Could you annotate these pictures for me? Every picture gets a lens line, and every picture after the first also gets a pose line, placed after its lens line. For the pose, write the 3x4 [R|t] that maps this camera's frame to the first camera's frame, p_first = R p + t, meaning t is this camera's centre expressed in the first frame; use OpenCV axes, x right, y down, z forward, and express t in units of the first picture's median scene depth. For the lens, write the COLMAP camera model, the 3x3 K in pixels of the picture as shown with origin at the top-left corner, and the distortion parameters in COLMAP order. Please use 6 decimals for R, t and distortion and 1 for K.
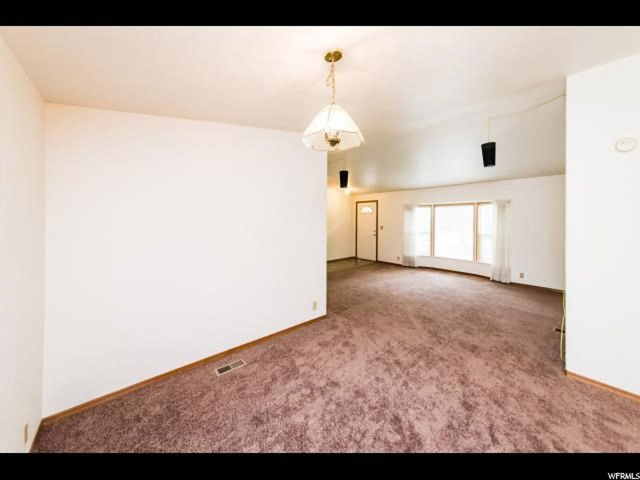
lens RADIAL K [[233.9, 0, 311.7], [0, 233.9, 216.4], [0, 0, 1]] dist [0.008487, 0.001061]
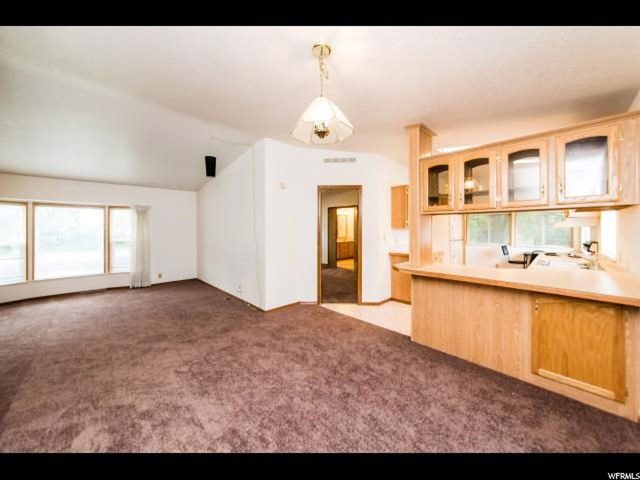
lens RADIAL K [[233.9, 0, 321.1], [0, 233.9, 234.7], [0, 0, 1]] dist [0.008487, 0.001061]
pose [[-0.063322, -0.021237, 0.997767, -0.392635], [-0.006459, 0.999761, 0.020869, 0.042085], [-0.997972, -0.005123, -0.063444, 0.462165]]
